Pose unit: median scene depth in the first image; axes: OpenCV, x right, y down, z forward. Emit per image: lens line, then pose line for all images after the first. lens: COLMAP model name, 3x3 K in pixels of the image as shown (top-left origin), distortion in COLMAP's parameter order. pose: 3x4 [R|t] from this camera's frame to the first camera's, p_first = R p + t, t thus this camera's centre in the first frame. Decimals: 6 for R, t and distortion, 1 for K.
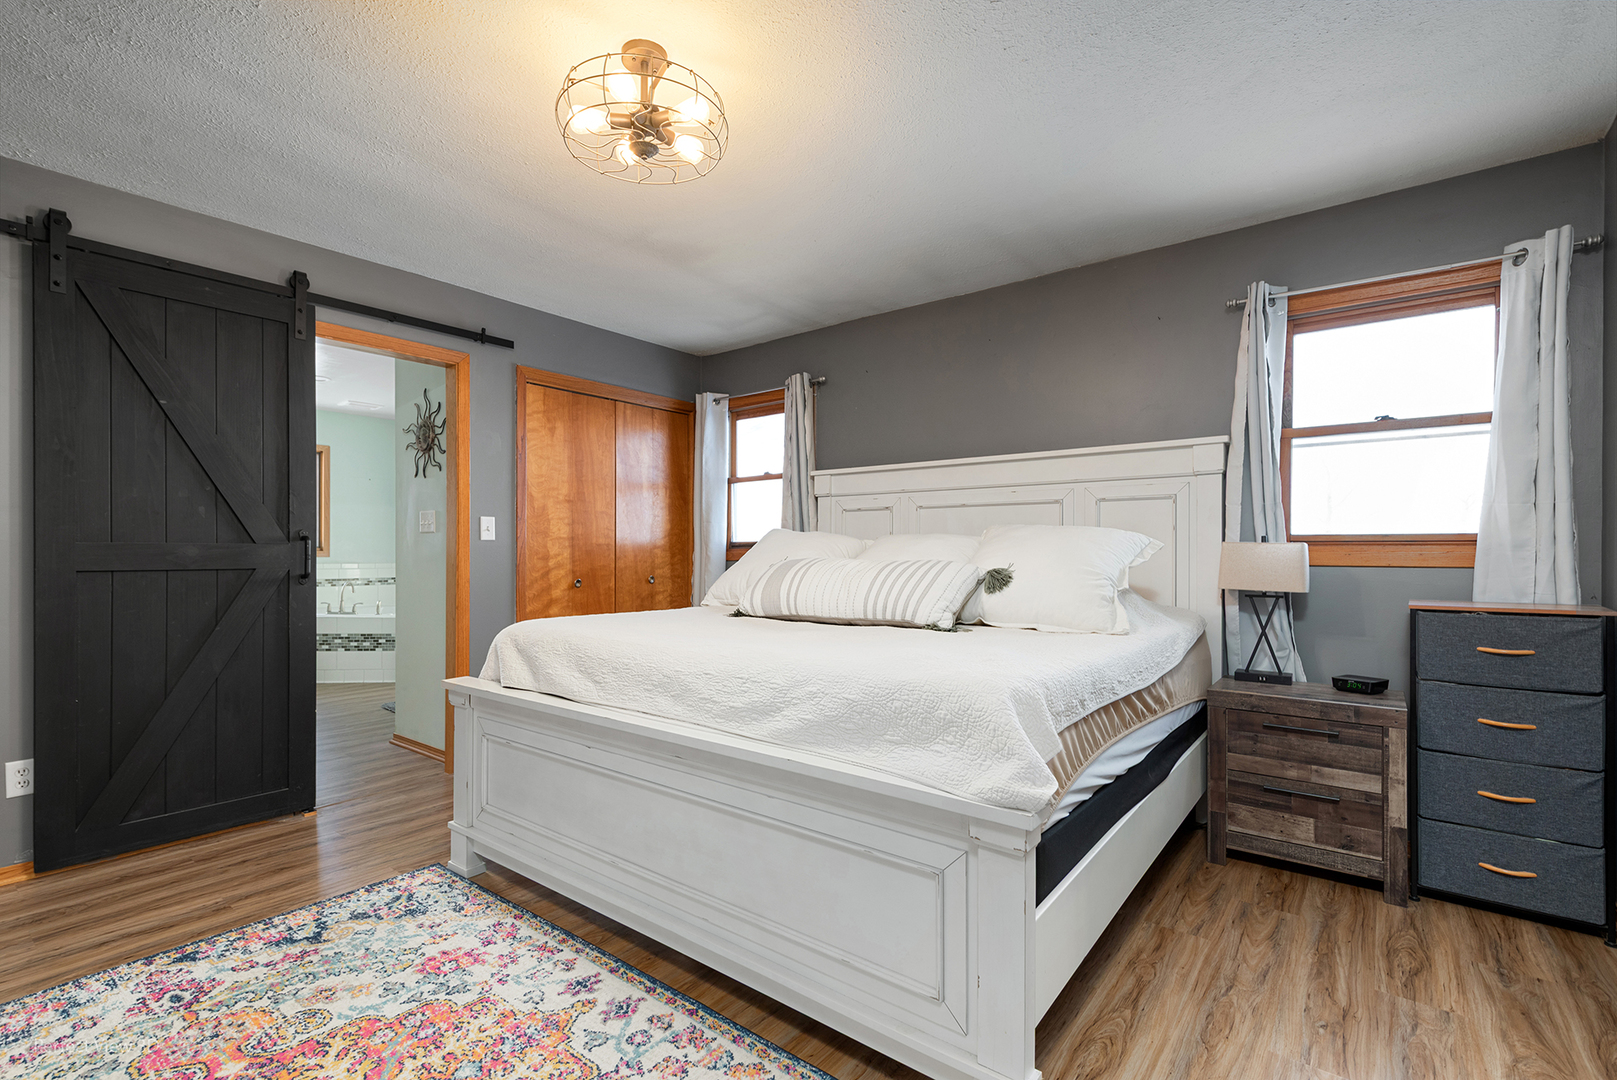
lens RADIAL K [[744.9, 0, 778.7], [0, 744.9, 548.9], [0, 0, 1]] dist [0.005335, -0.001150]
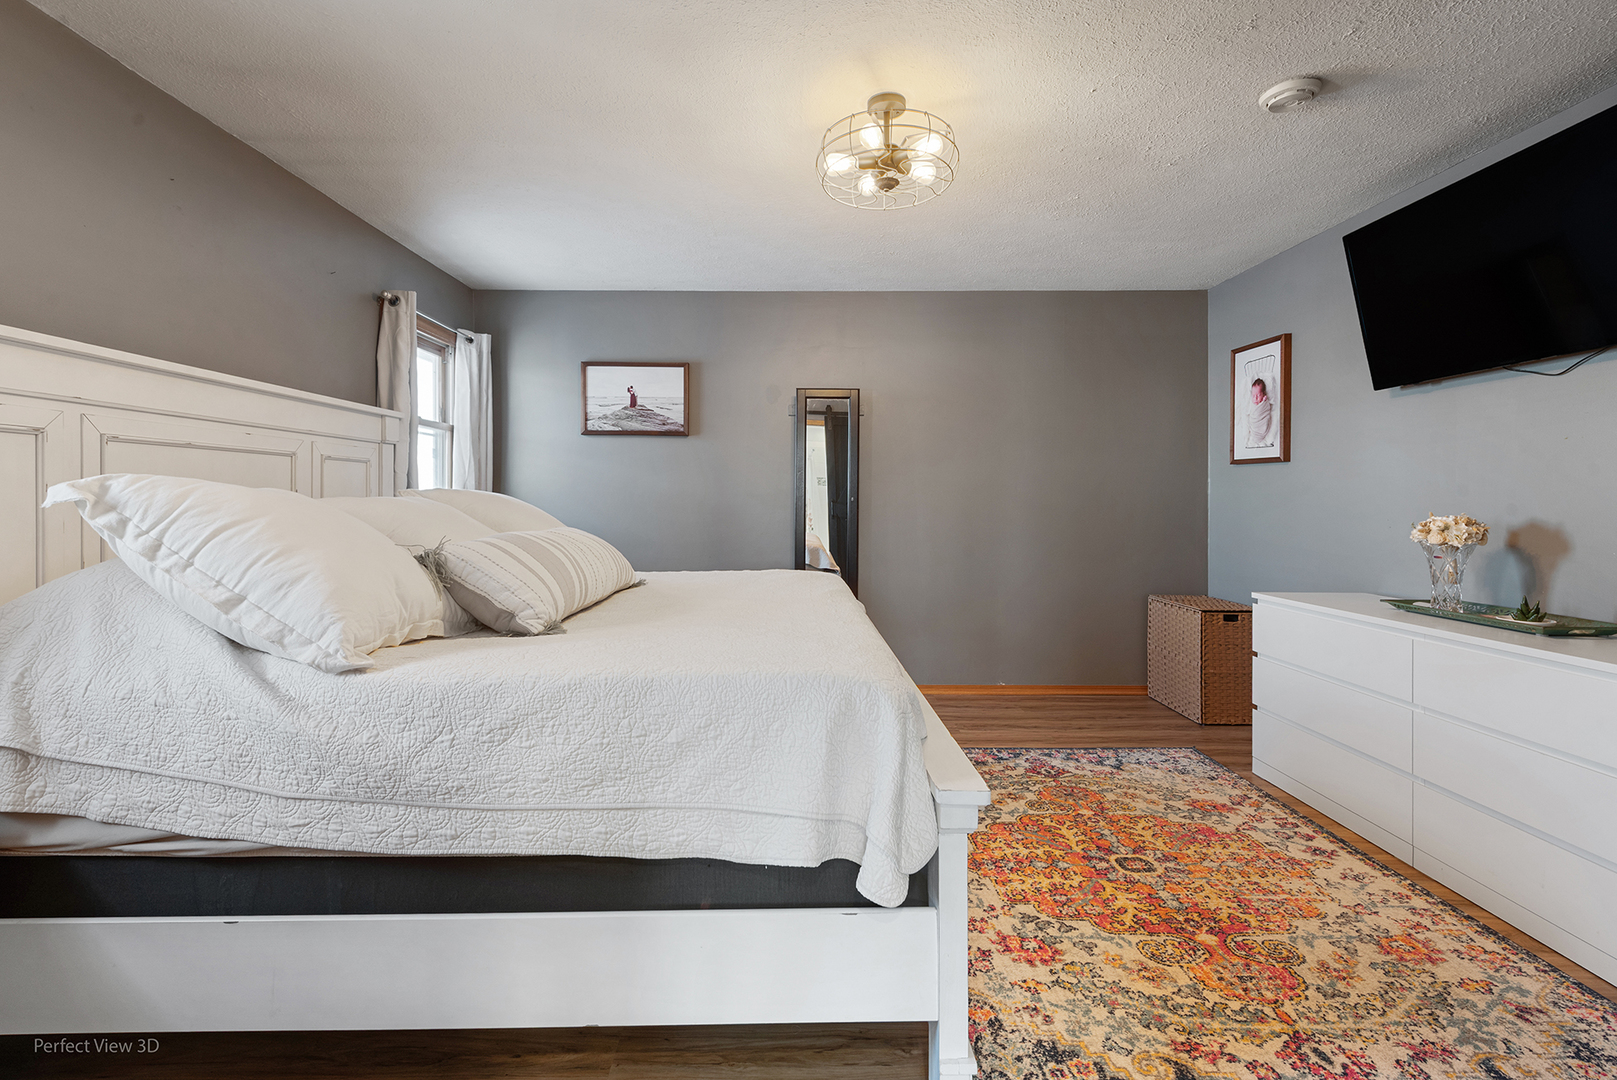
lens RADIAL K [[723.2, 0, 805.3], [0, 723.2, 508.6], [0, 0, 1]] dist [0.007447, -0.001631]
pose [[-0.651647, -0.014057, 0.758392, -0.988537], [-0.006210, 0.999894, 0.013197, -0.033210], [-0.758497, 0.003890, -0.651665, 1.888416]]
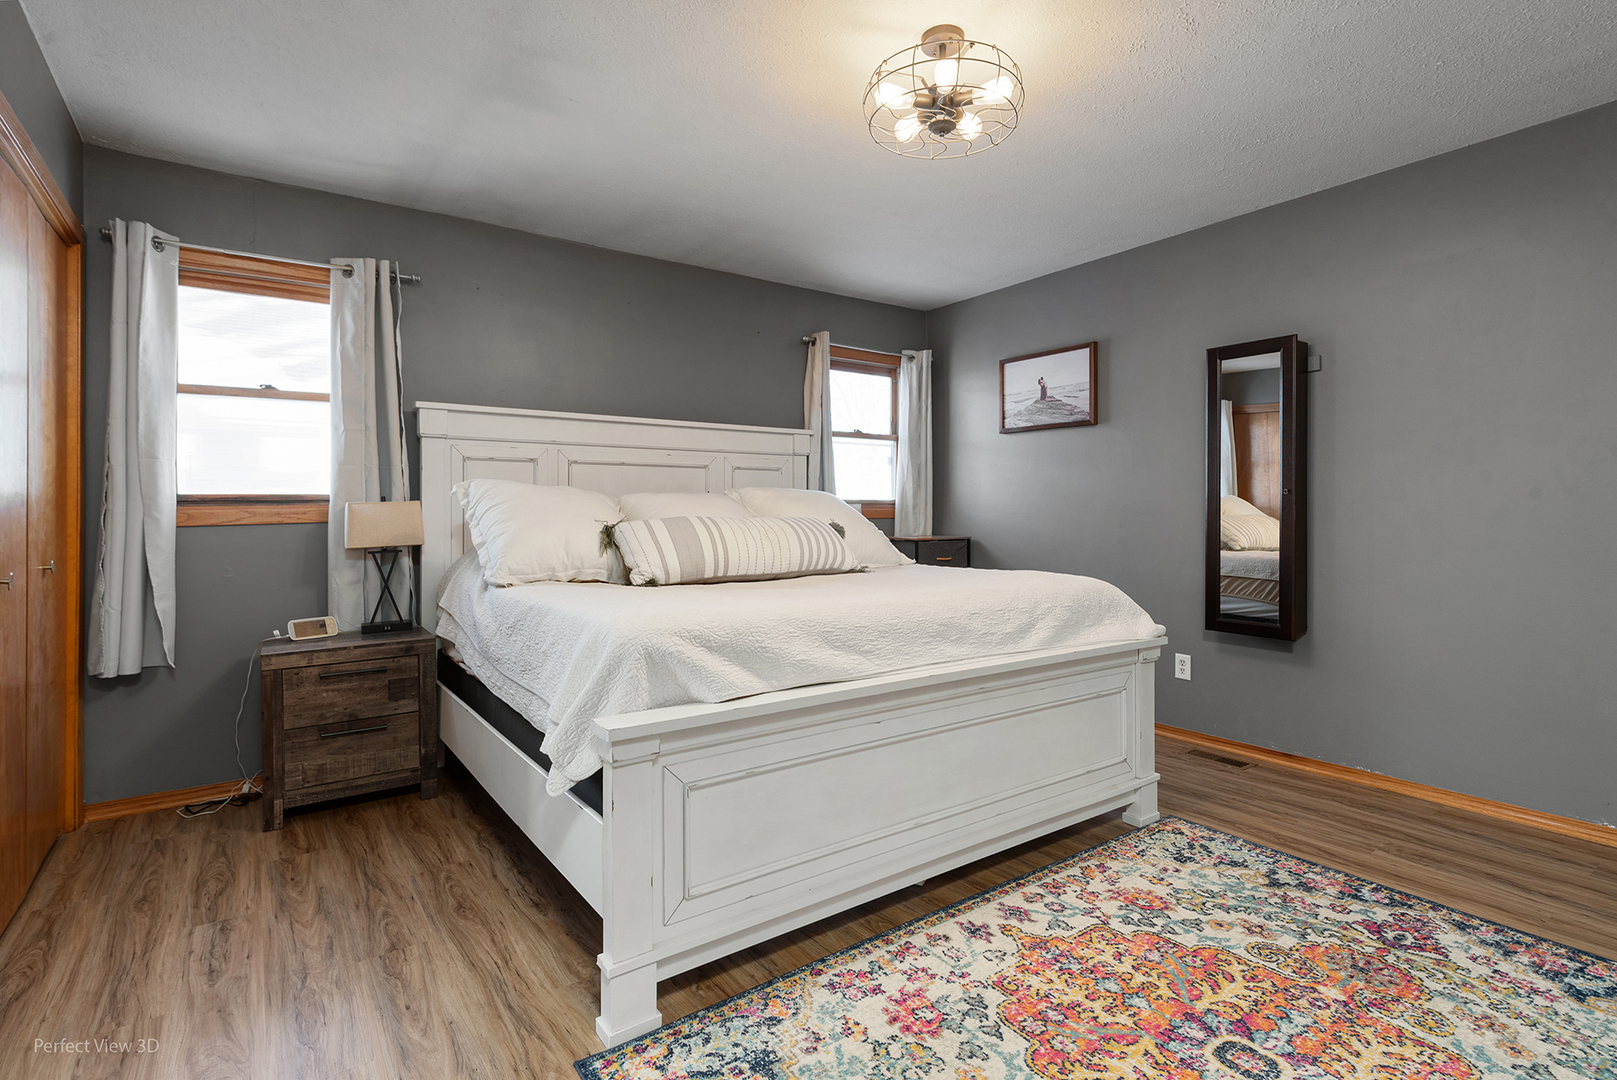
lens RADIAL K [[797.0, 0, 807.7], [0, 797.0, 509.8], [0, 0, 1]] dist [0.006684, -0.001767]
pose [[0.256559, 0.000641, 0.966528, -1.347349], [-0.000872, 1.000000, -0.000432, 0.006461], [-0.966528, -0.000732, 0.256560, 0.917639]]
